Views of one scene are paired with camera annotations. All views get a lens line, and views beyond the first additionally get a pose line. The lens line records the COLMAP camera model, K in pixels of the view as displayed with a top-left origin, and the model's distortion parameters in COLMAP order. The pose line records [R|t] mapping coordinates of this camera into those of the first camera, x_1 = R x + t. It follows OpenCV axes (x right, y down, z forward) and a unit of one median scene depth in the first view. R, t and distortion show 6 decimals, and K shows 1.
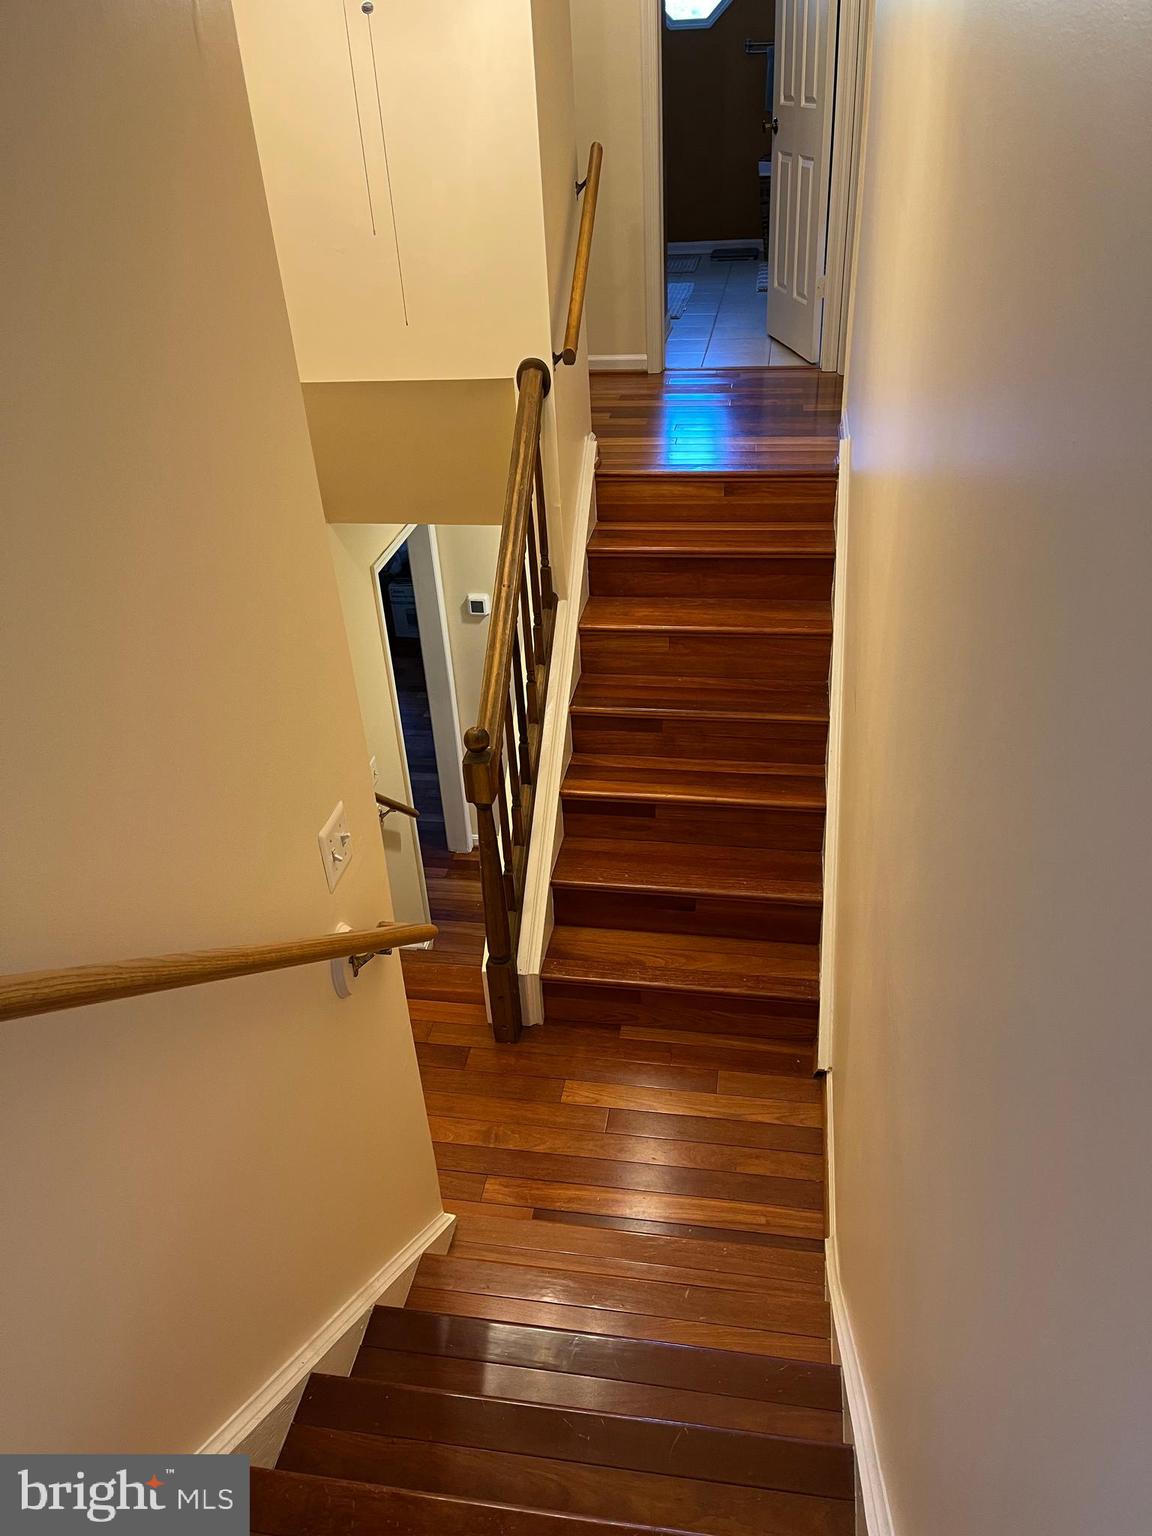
lens RADIAL K [[1167.6, 0, 574.7], [0, 1167.6, 780.9], [0, 0, 1]] dist [0.059355, -0.052476]
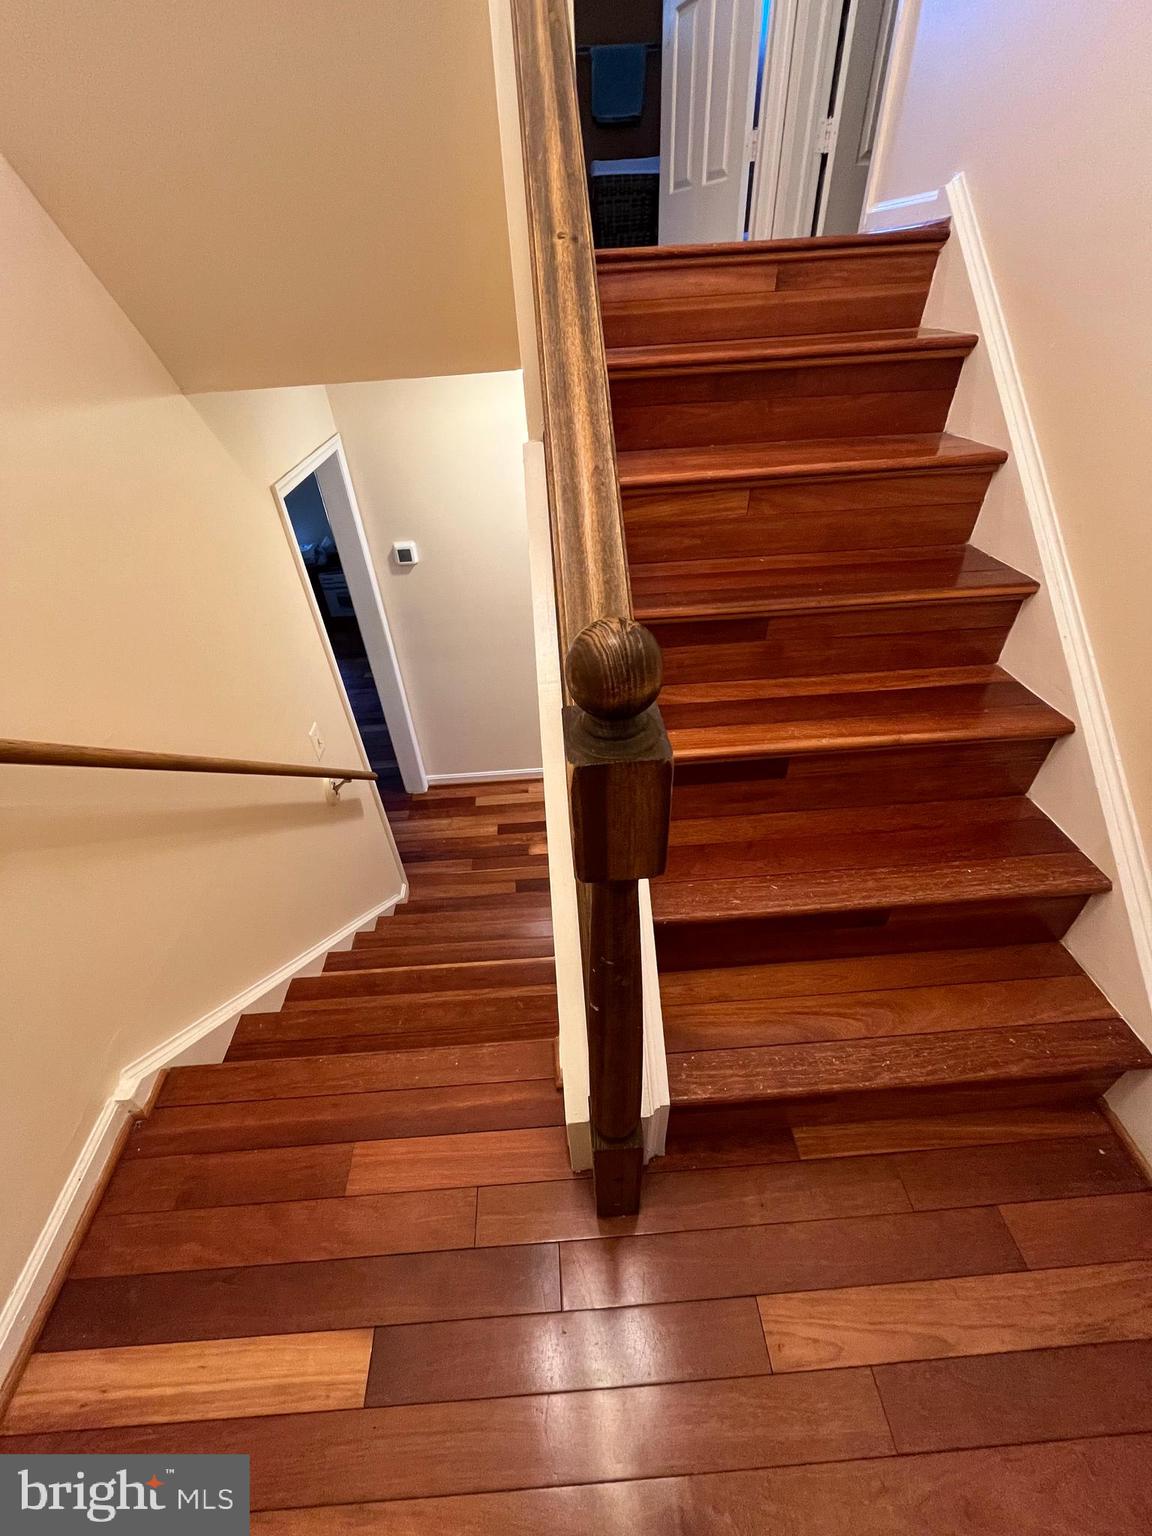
lens RADIAL K [[620.7, 0, 569.3], [0, 620.7, 766.9], [0, 0, 1]] dist [-0.004684, 0.000270]
pose [[0.975555, -0.135935, 0.172667, -0.090565], [0.117276, 0.986527, 0.114061, -0.022879], [-0.185846, -0.091024, 0.978354, 0.644024]]
